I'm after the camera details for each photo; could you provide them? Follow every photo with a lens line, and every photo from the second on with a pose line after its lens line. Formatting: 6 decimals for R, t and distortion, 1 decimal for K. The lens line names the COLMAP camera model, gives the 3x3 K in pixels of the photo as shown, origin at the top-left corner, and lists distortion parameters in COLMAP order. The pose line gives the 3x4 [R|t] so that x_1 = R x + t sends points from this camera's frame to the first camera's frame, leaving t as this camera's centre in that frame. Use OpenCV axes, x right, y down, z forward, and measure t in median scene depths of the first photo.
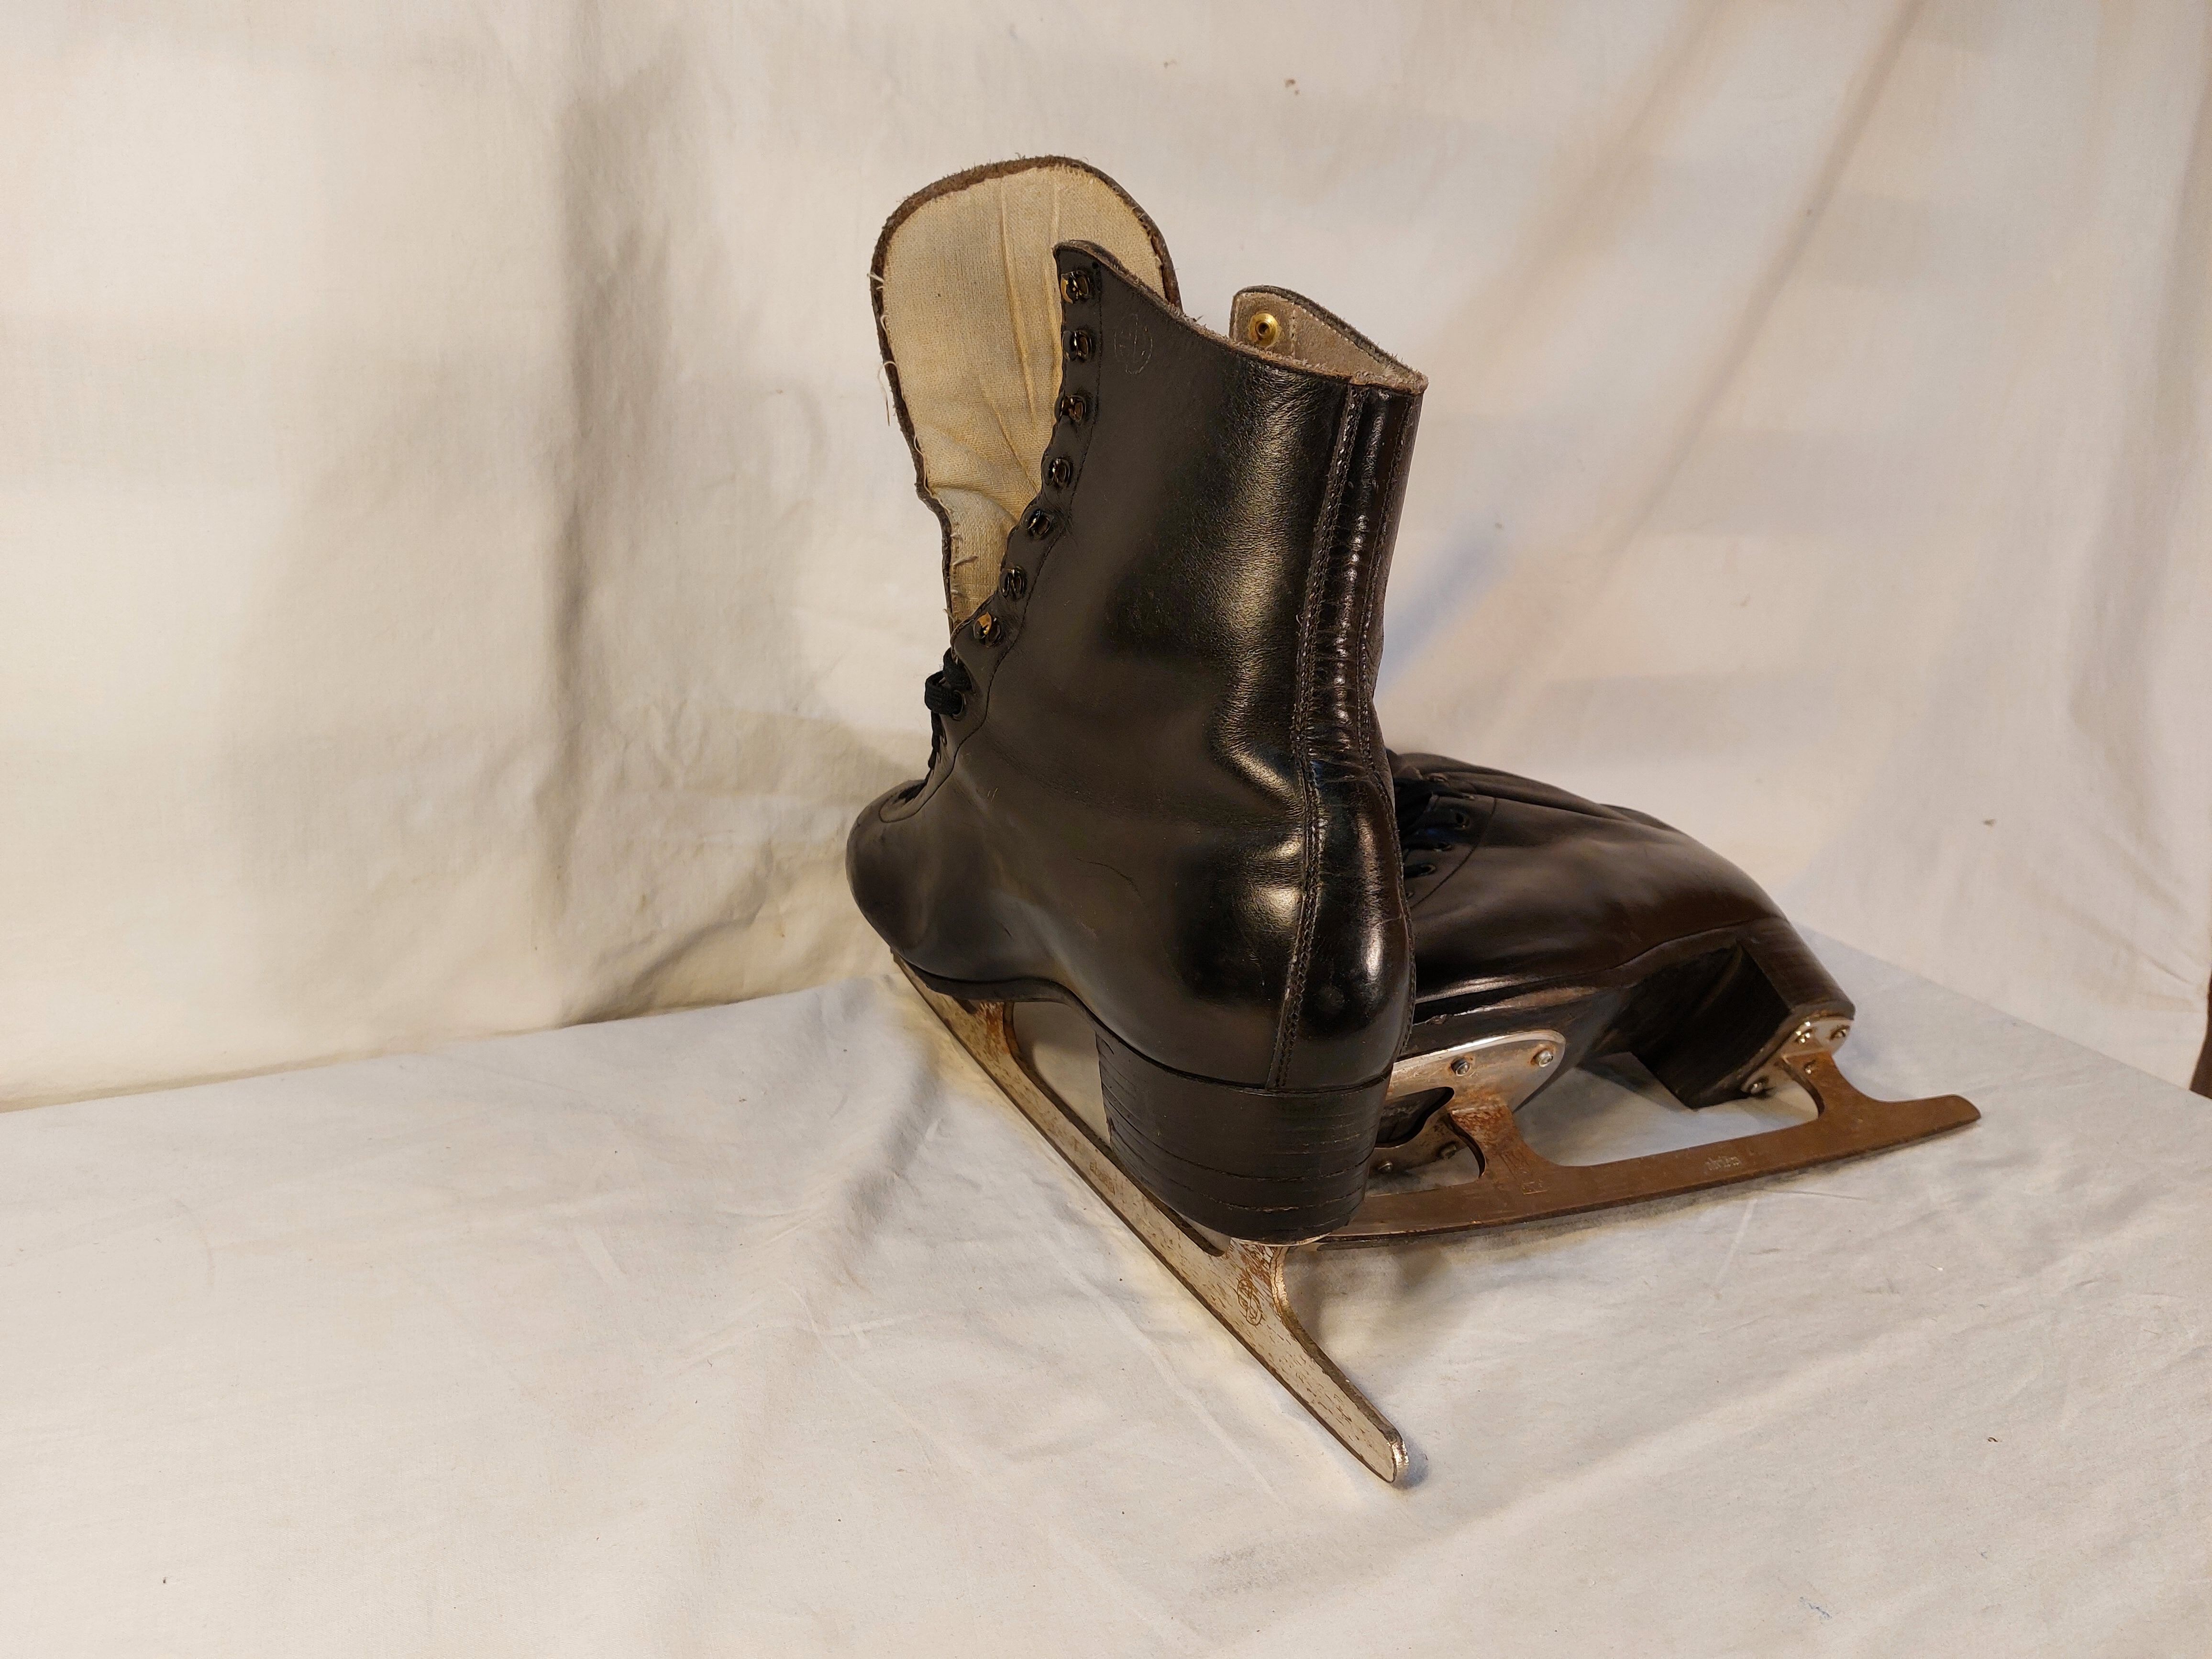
lens RADIAL K [[1542.2, 0, 1111.4], [0, 1542.2, 837.2], [0, 0, 1]] dist [0.010225, -0.010446]
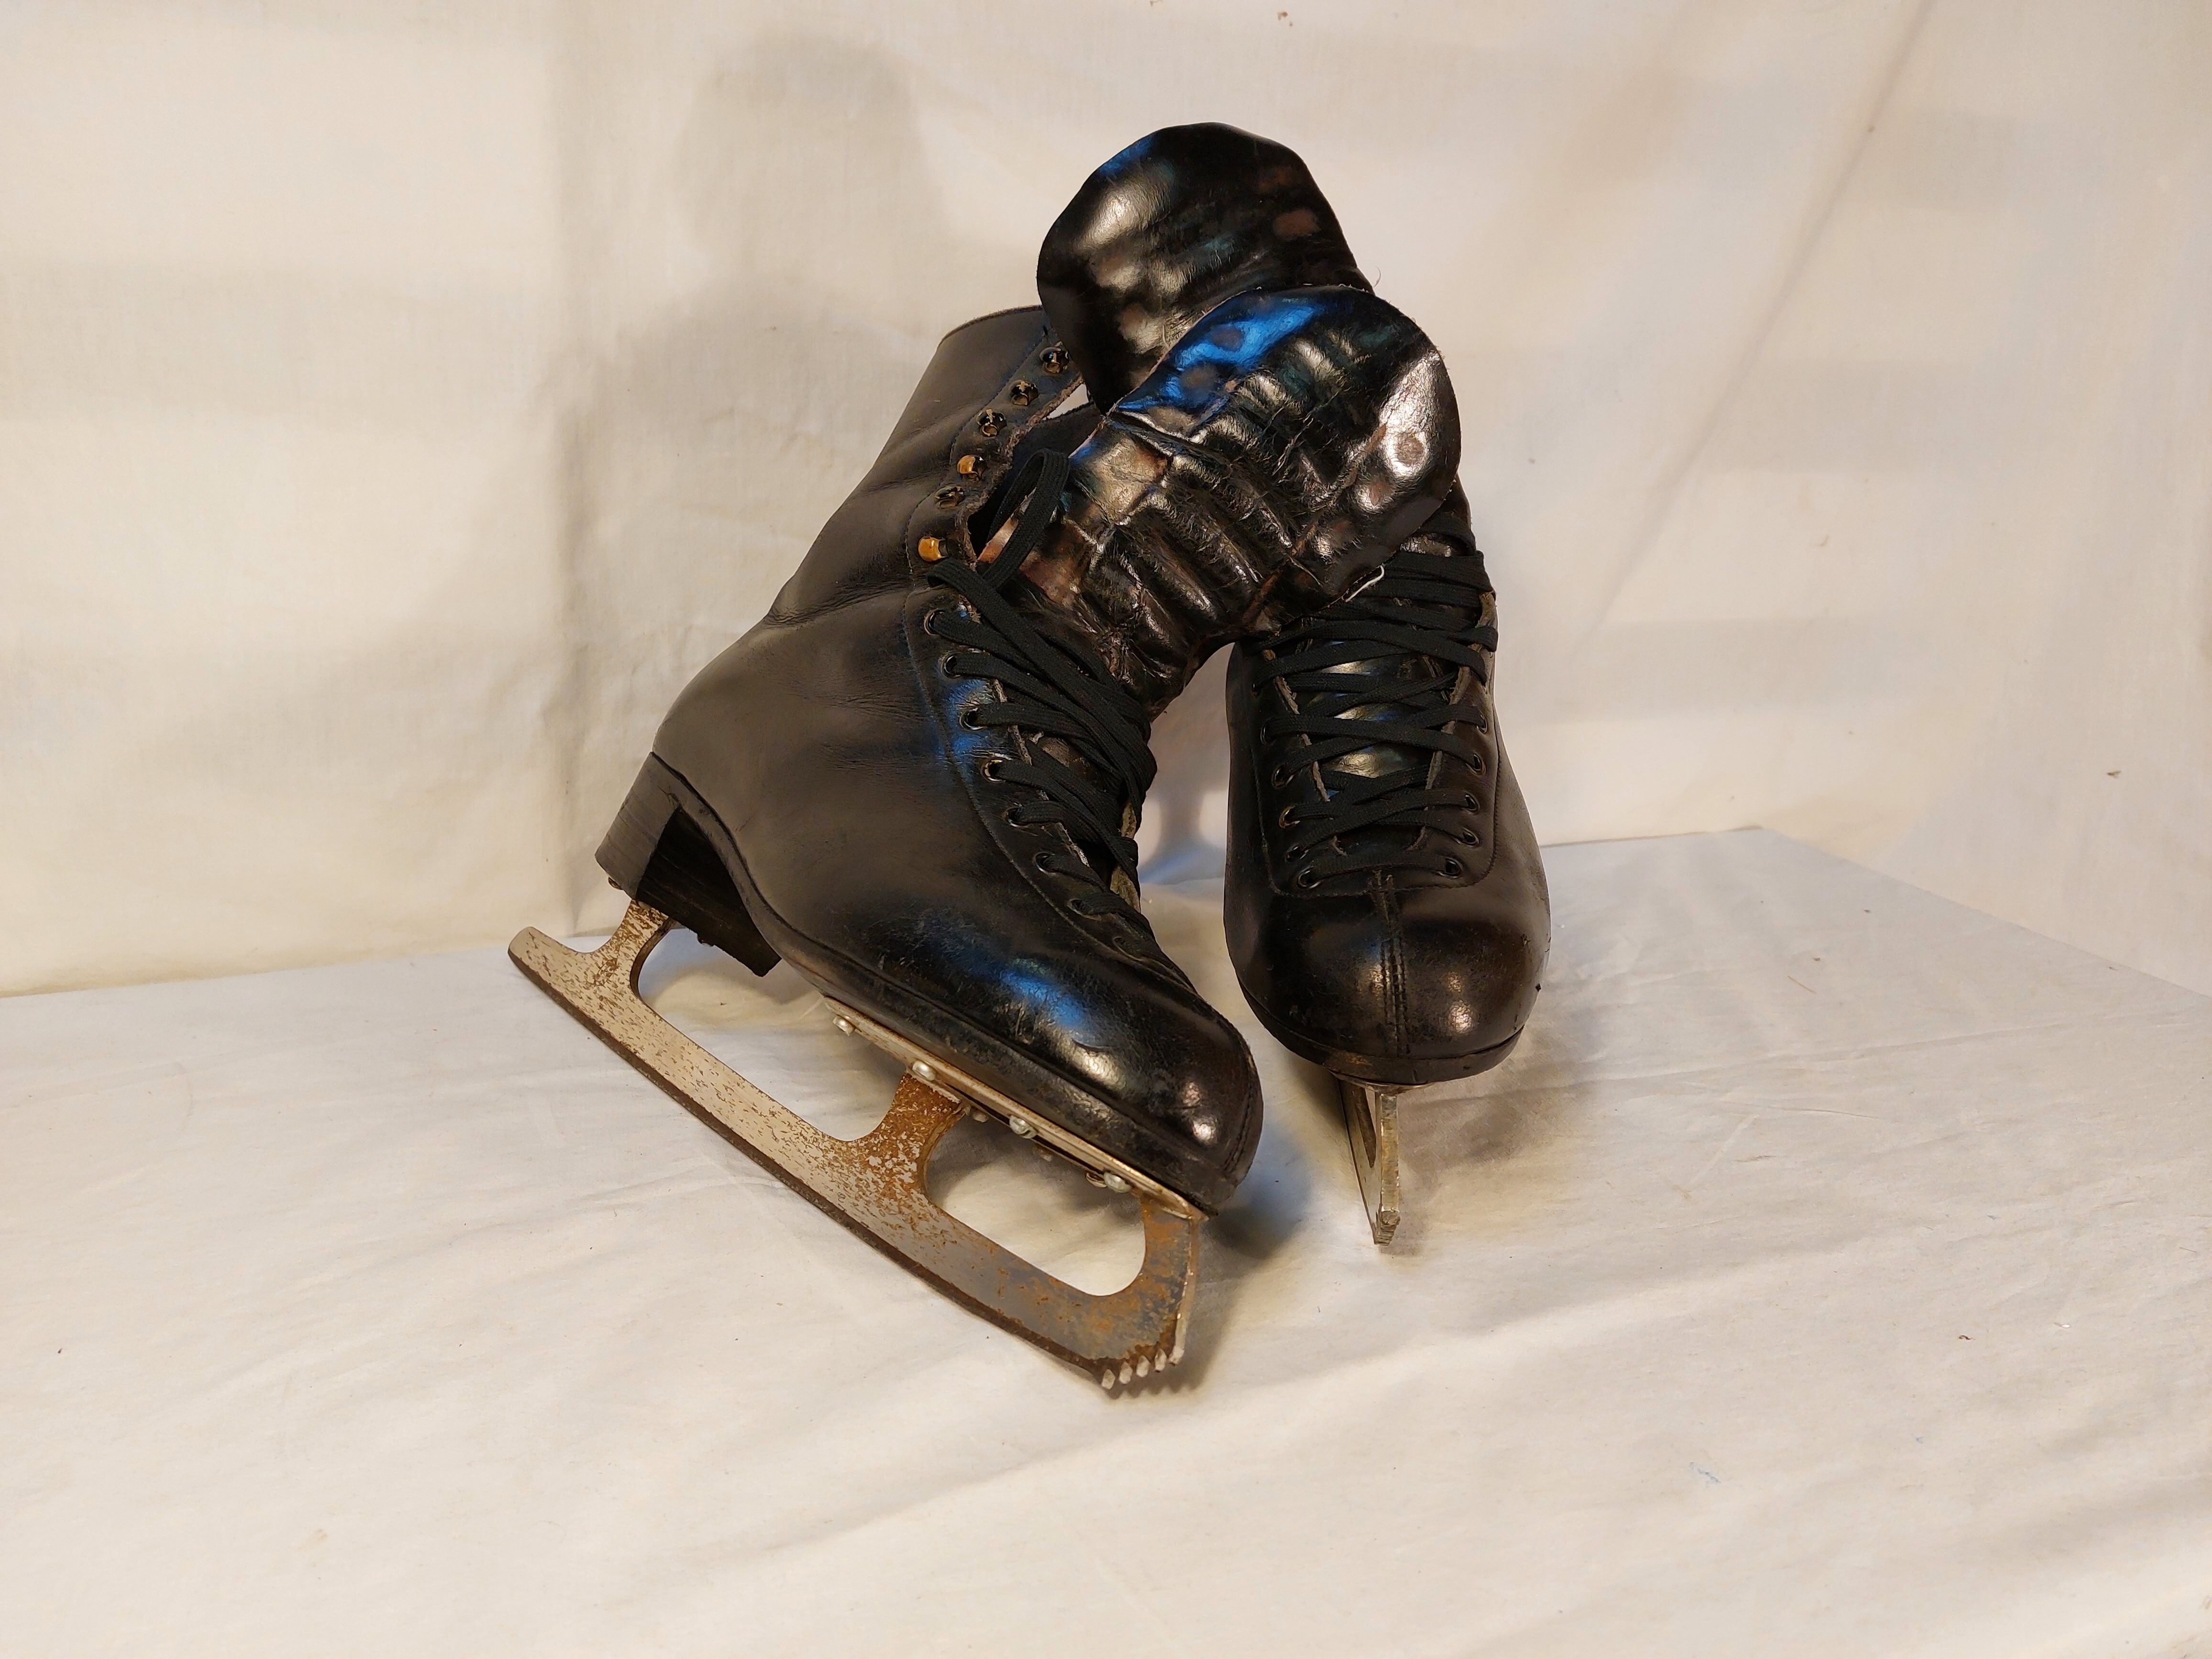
lens RADIAL K [[1542.2, 0, 1108.8], [0, 1542.2, 821.9], [0, 0, 1]] dist [0.010225, -0.010446]
pose [[0.991606, -0.008857, -0.128990, 0.154970], [0.003143, 0.999007, -0.044435, 0.101602], [0.129256, 0.043656, 0.990650, 0.007939]]
